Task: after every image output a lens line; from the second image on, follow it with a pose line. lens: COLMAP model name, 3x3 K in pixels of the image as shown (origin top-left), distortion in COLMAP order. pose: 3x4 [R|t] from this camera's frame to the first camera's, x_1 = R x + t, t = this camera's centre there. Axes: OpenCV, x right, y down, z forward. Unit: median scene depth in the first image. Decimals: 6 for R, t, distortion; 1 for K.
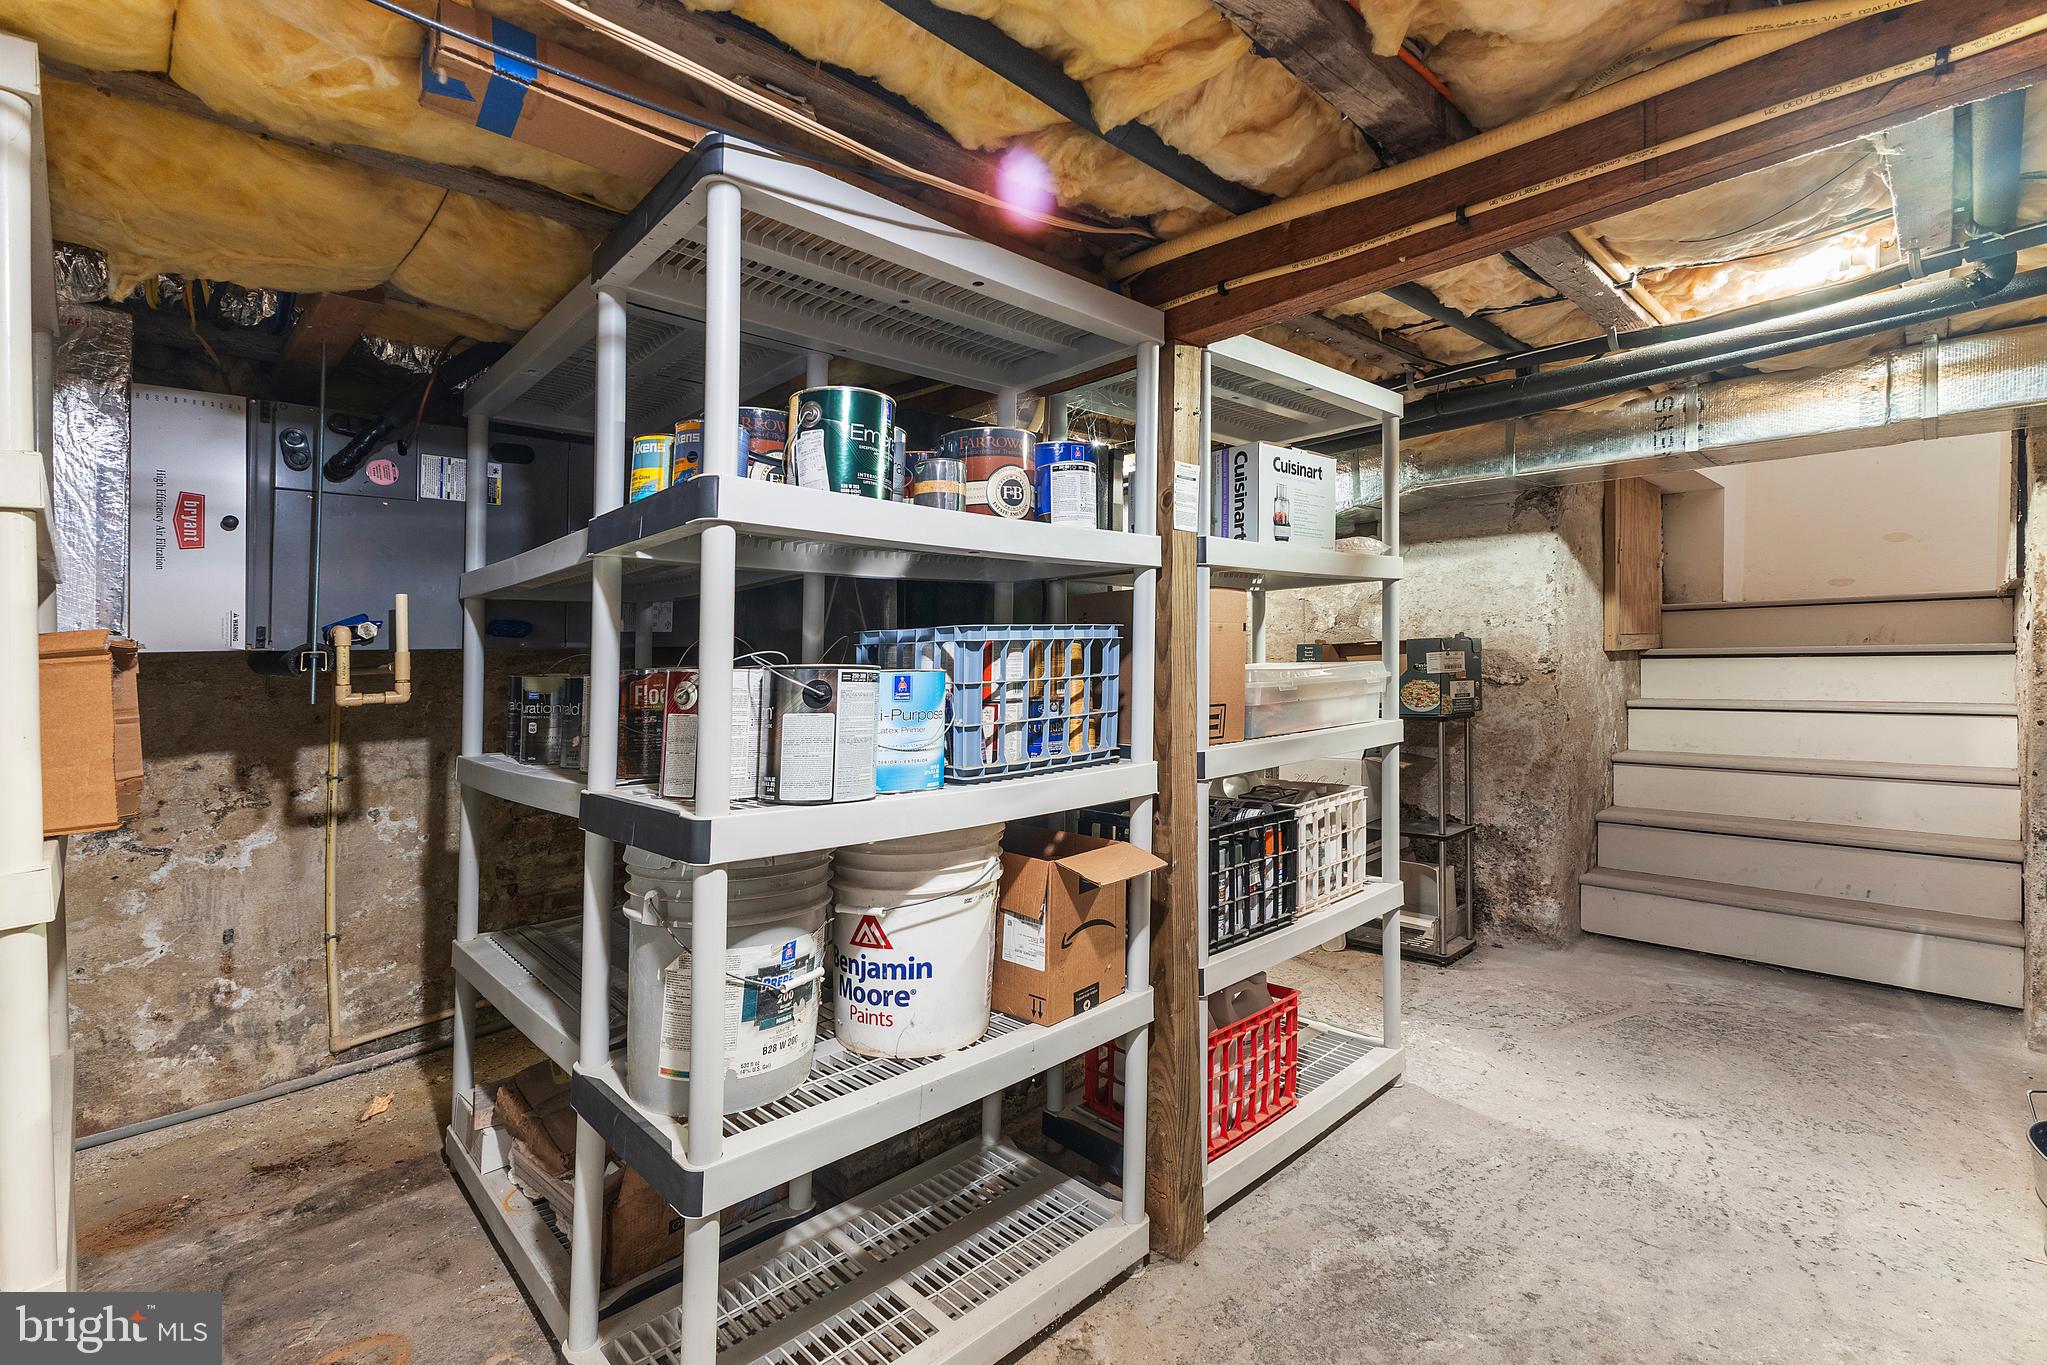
lens RADIAL K [[903.1, 0, 1009.4], [0, 903.1, 661.8], [0, 0, 1]] dist [-0.001126, -0.000049]
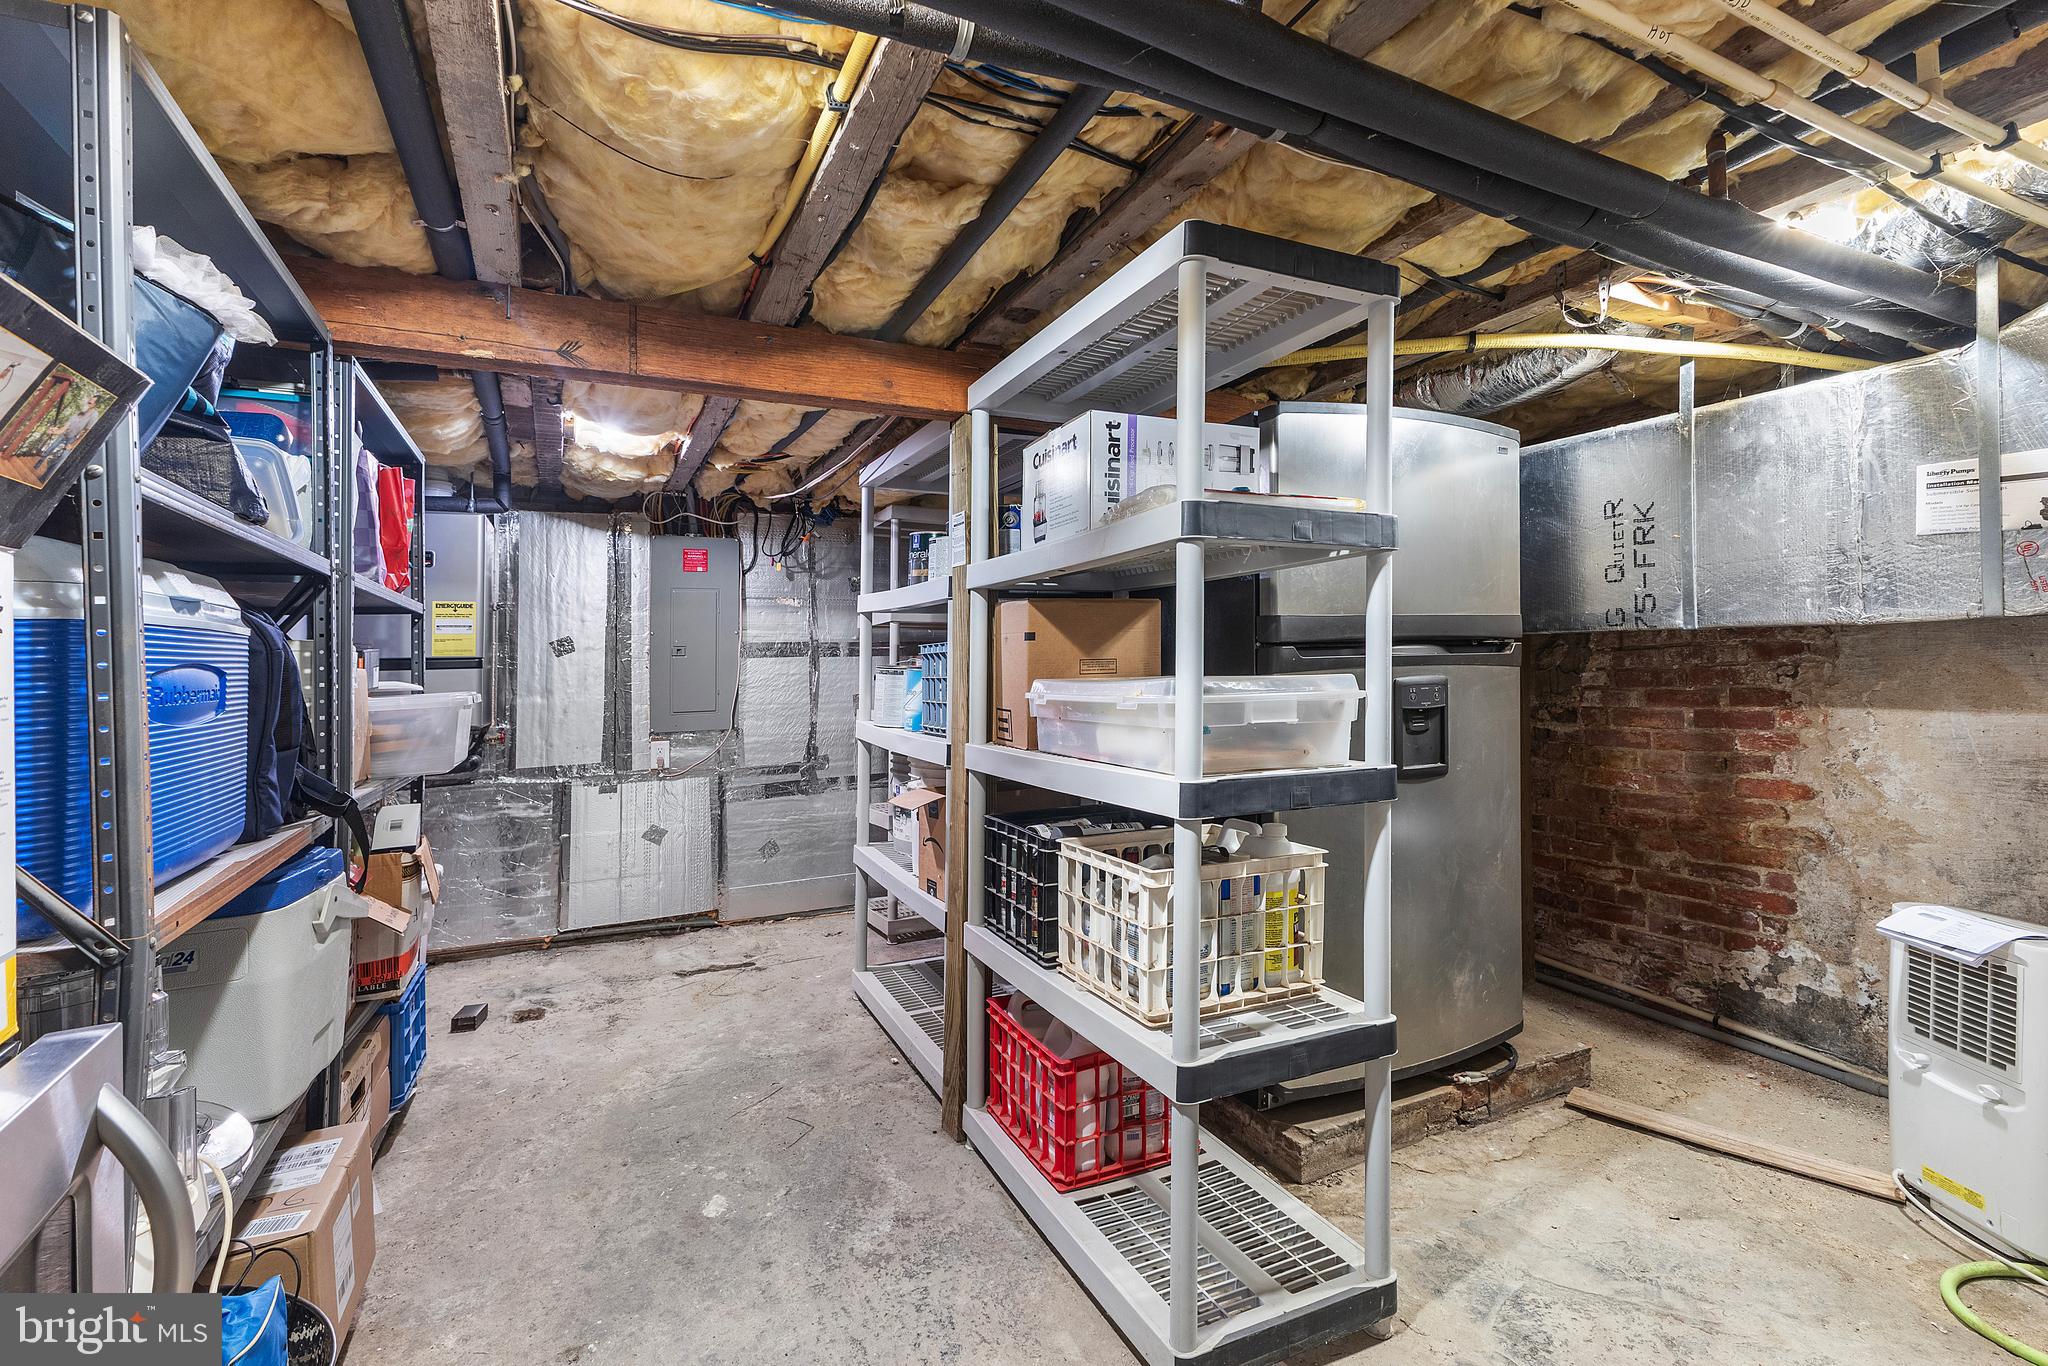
lens RADIAL K [[903.5, 0, 1009.9], [0, 903.5, 662.3], [0, 0, 1]] dist [-0.001126, -0.000049]
pose [[-0.309363, 0.001432, -0.950943, 1.253230], [-0.001655, 0.999997, 0.002044, -0.014653], [0.950943, 0.002207, -0.309360, 1.334215]]
